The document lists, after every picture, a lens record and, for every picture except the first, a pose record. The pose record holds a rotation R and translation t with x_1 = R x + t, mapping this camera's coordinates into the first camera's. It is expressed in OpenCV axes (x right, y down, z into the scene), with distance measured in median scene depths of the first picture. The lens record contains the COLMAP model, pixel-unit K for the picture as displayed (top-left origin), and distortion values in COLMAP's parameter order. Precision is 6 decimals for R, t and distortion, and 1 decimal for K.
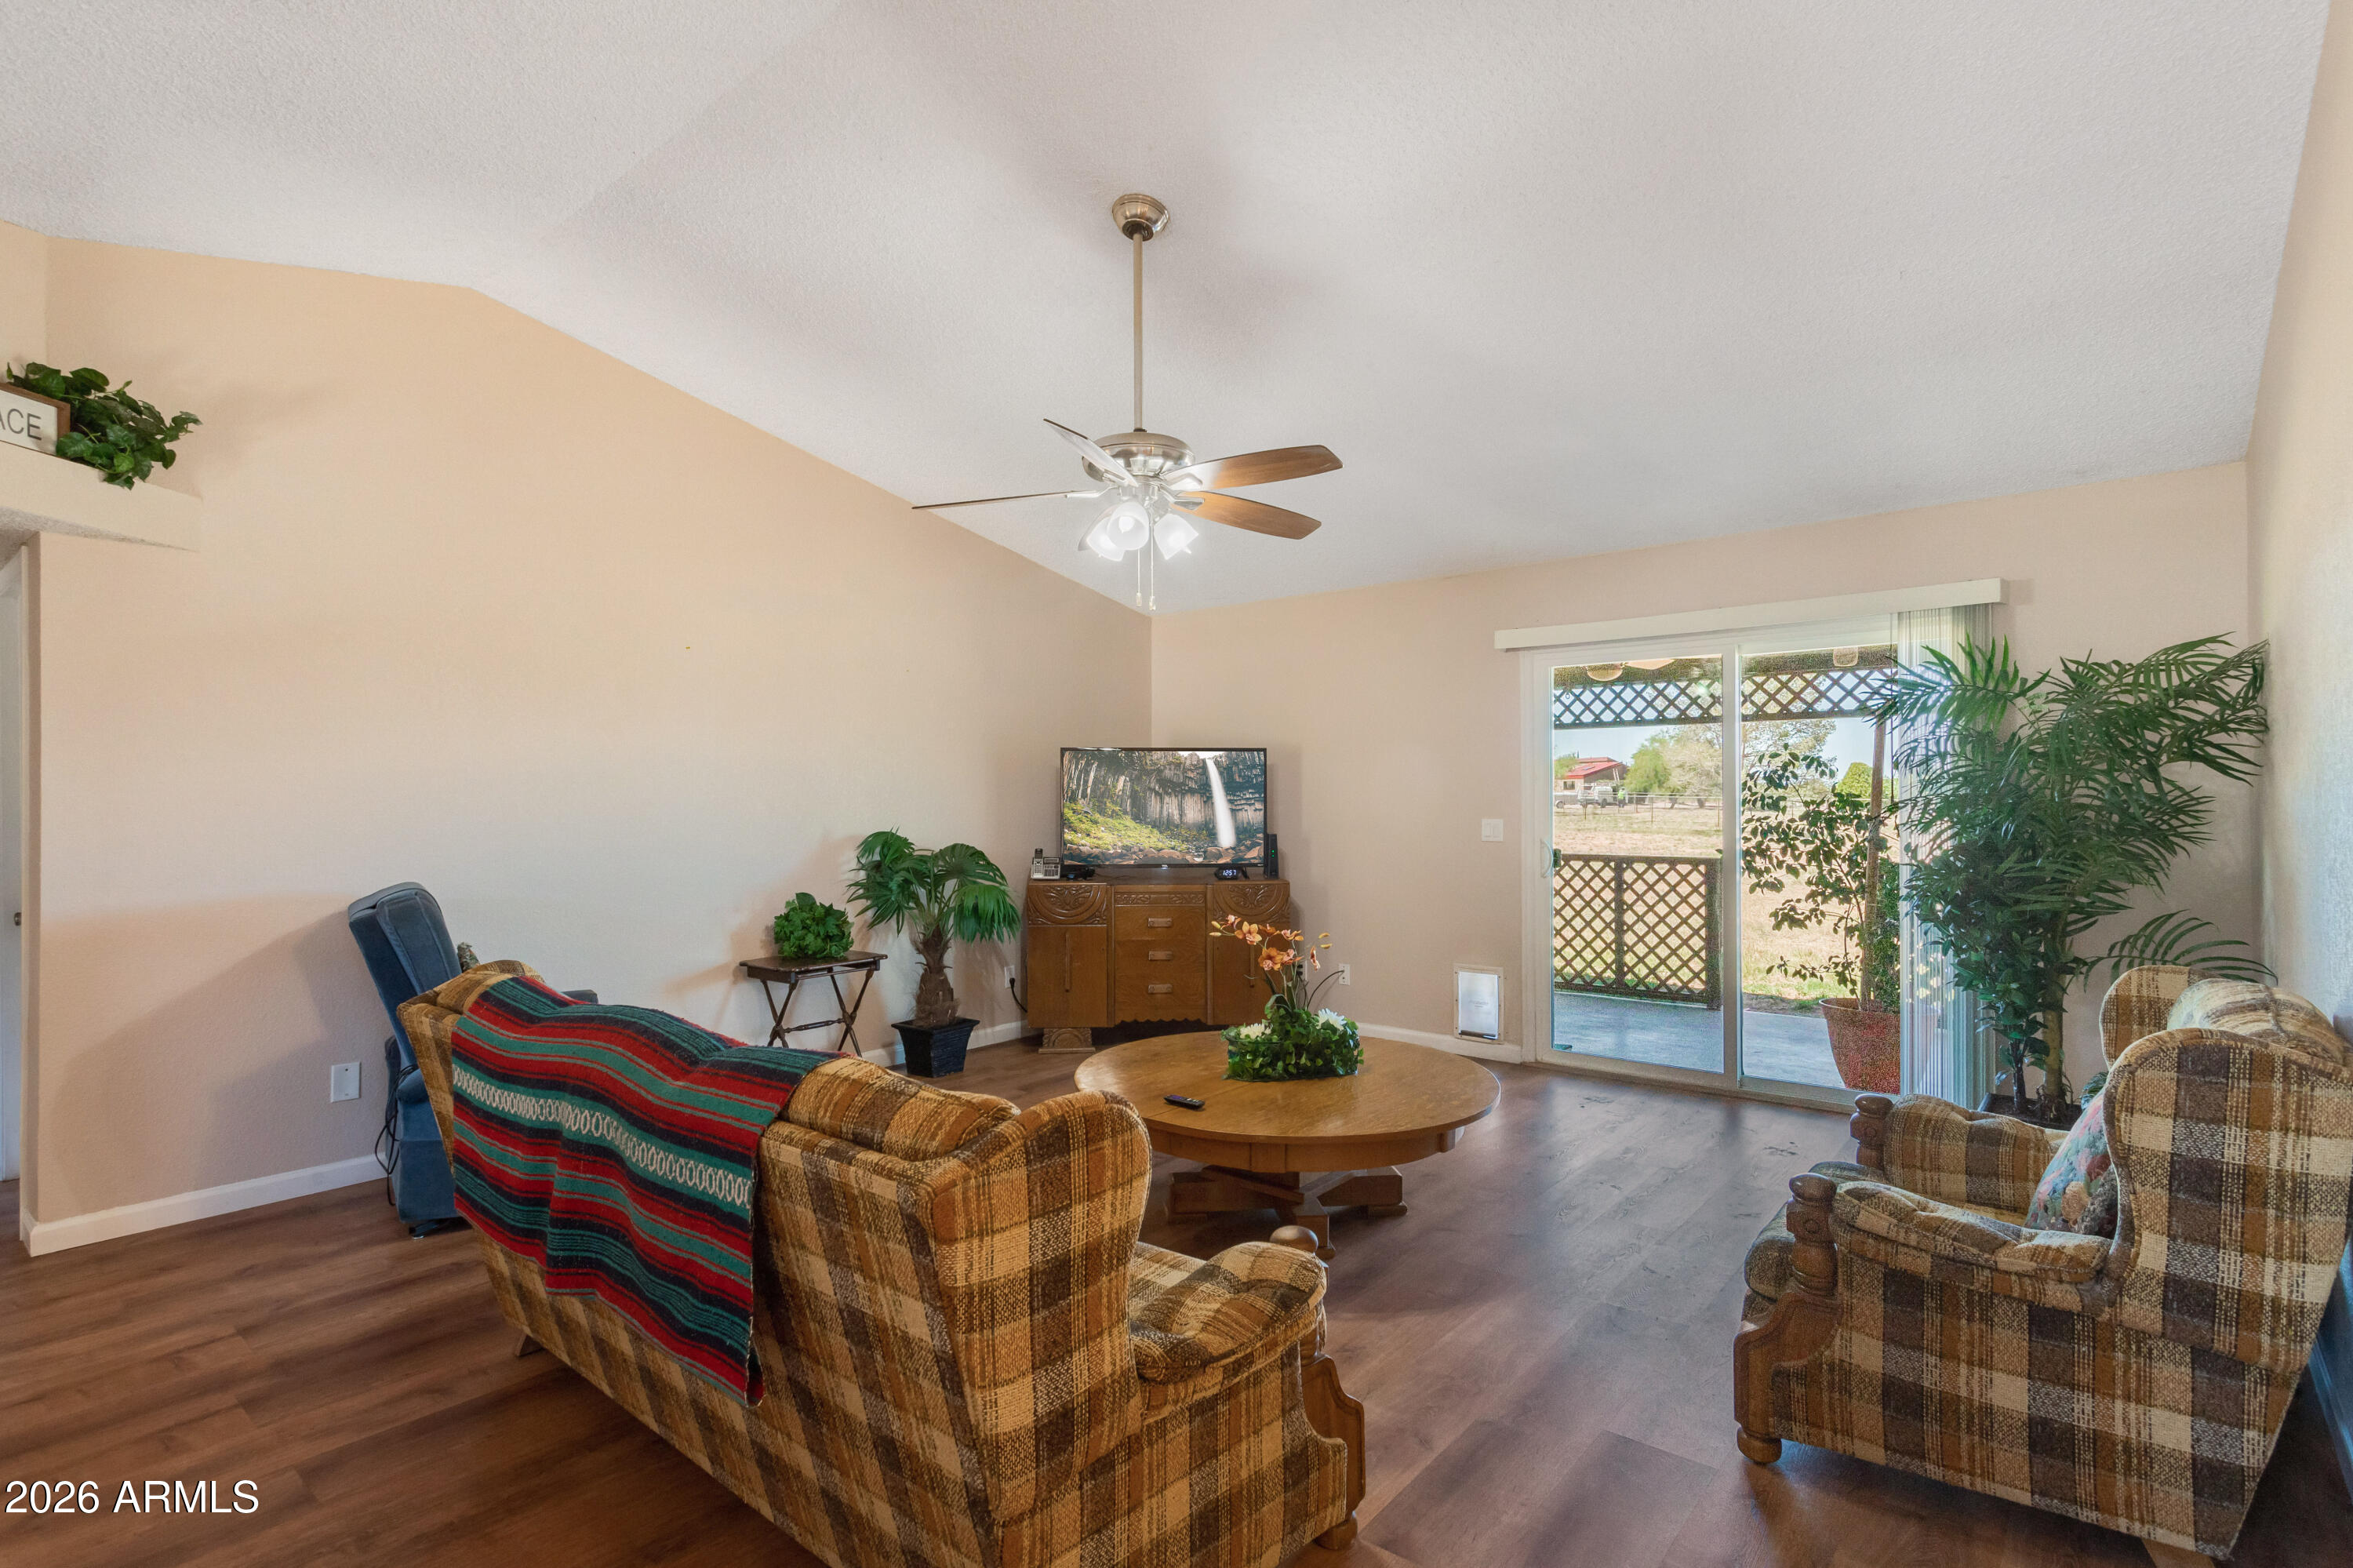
lens RADIAL K [[1135.1, 0, 1193.0], [0, 1135.1, 795.4], [0, 0, 1]] dist [0.003317, 0.003418]
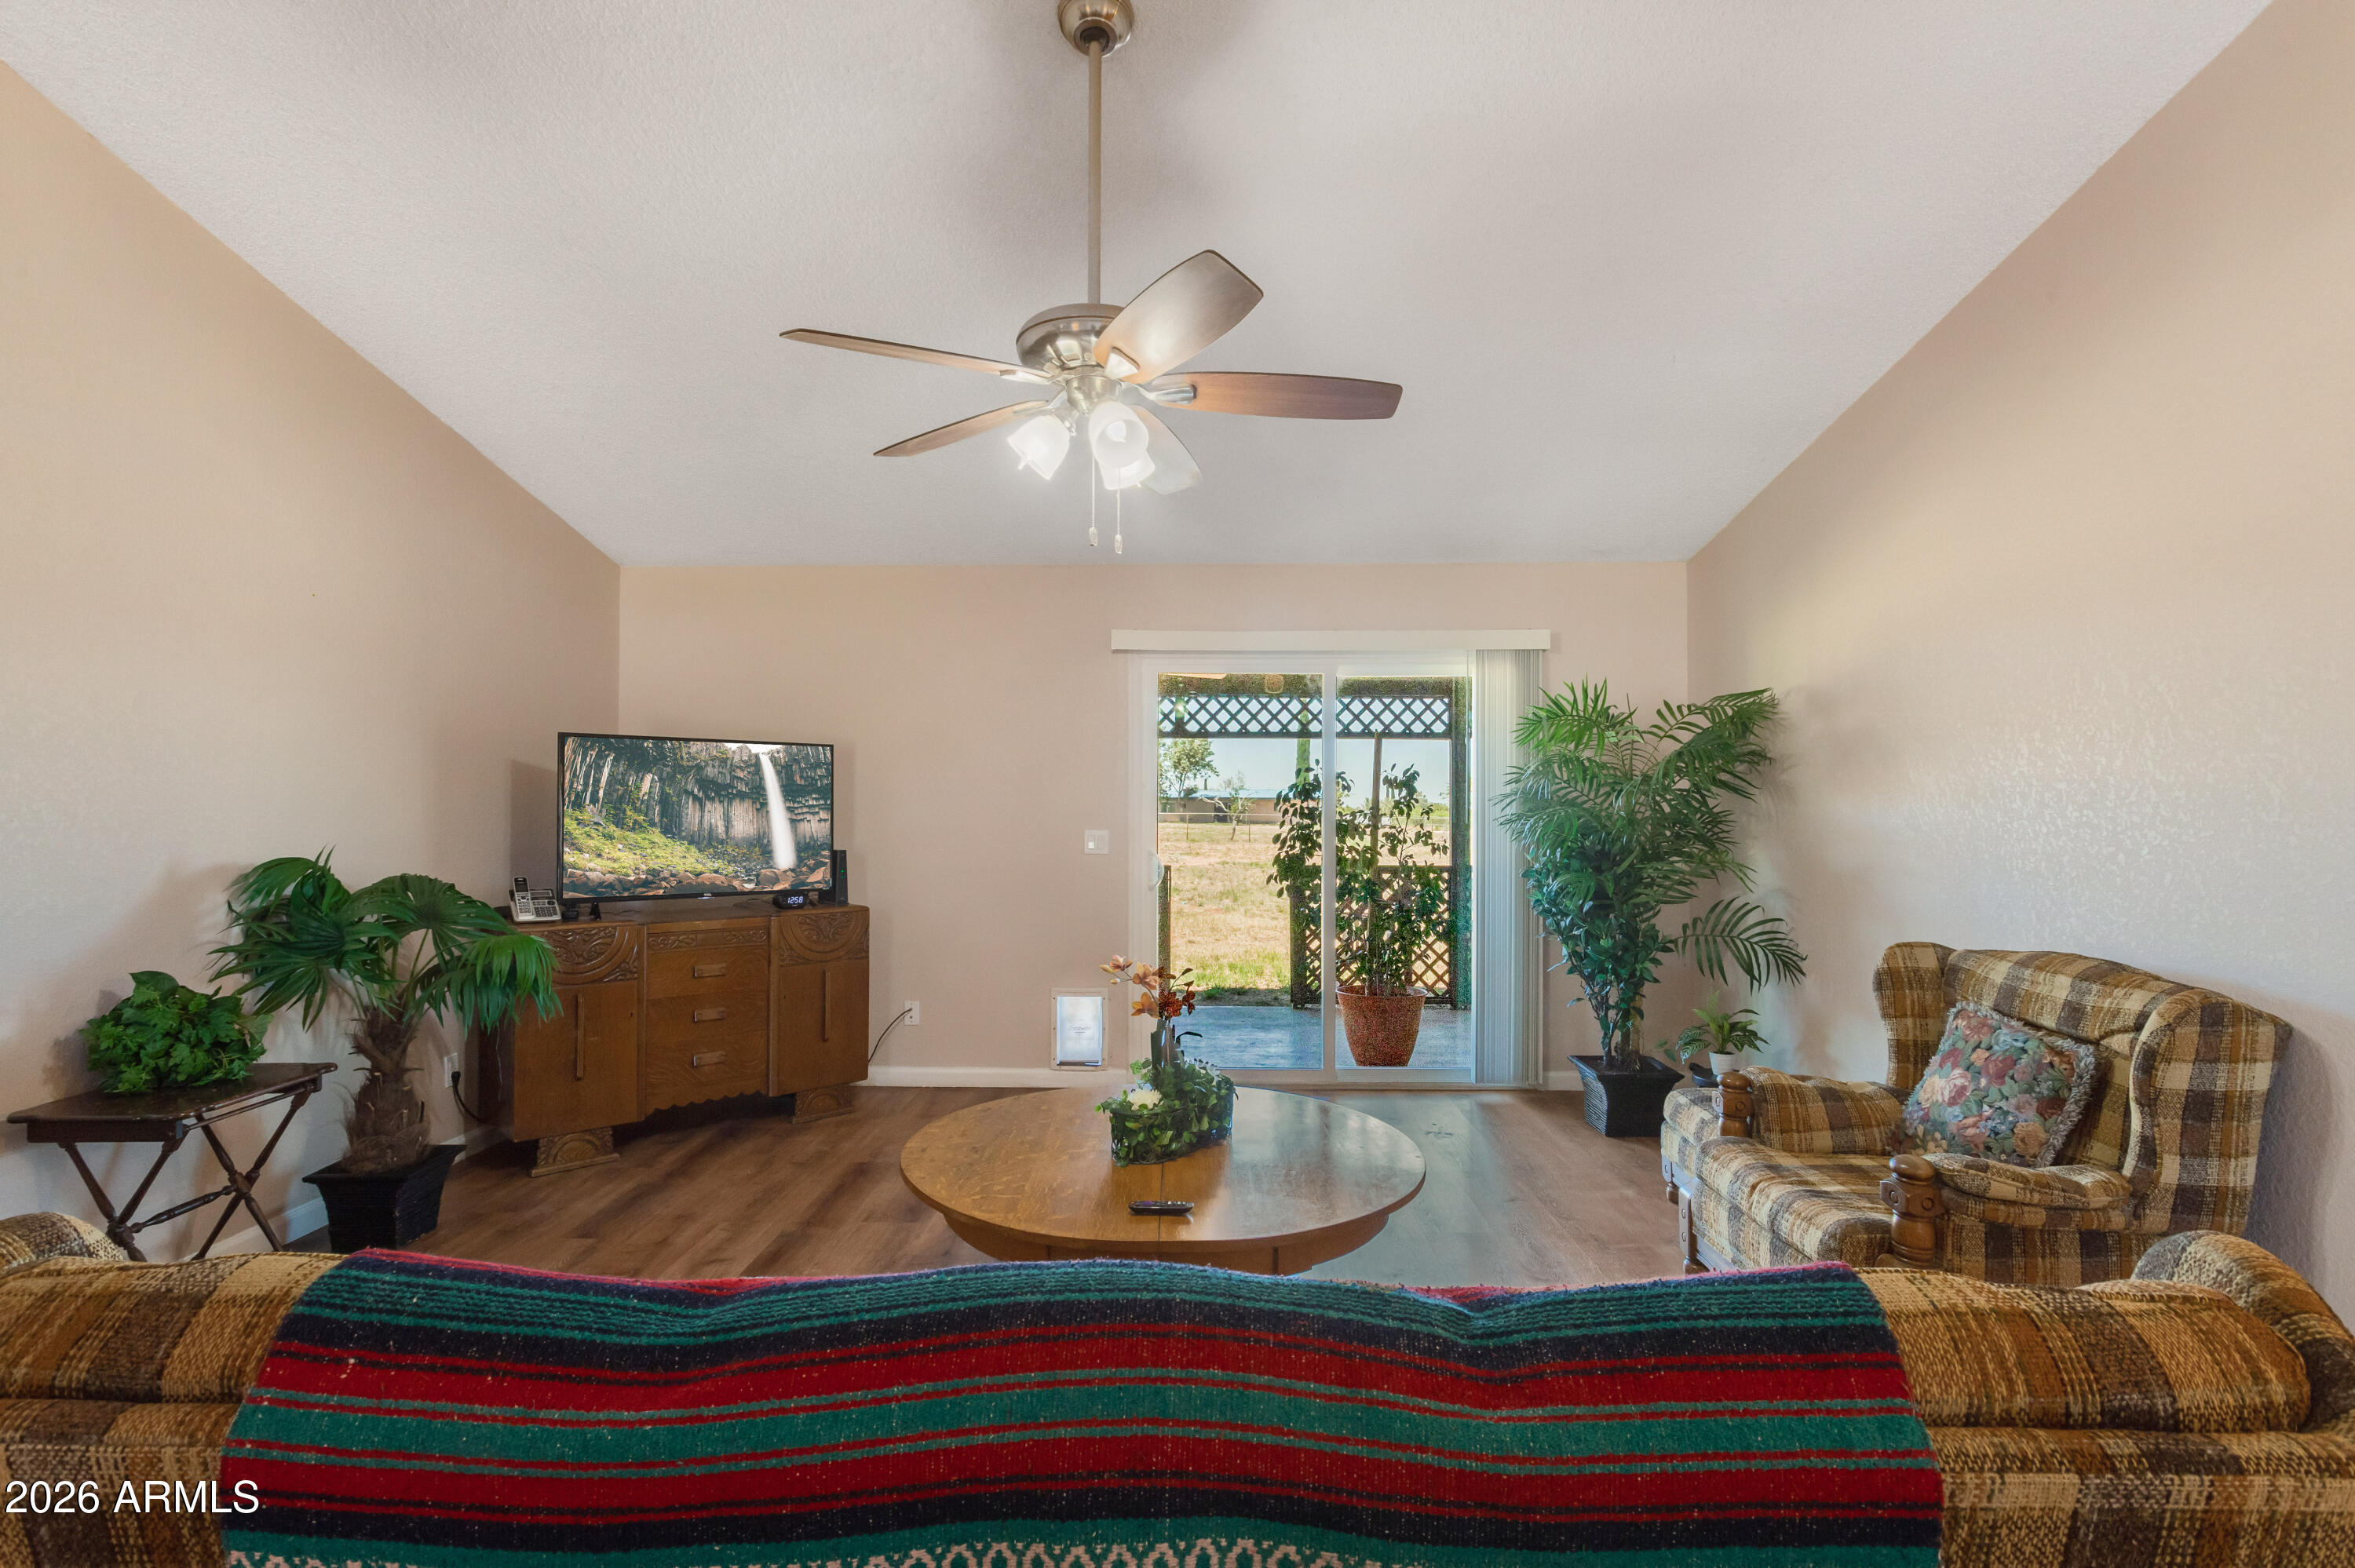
lens RADIAL K [[1135.8, 0, 1166.5], [0, 1135.8, 787.8], [0, 0, 1]] dist [0.003317, 0.003418]
pose [[0.780237, 0.017118, 0.625250, -0.268066], [-0.008326, 0.999821, -0.016983, 0.001442], [-0.625429, 0.008045, 0.780240, 0.224321]]
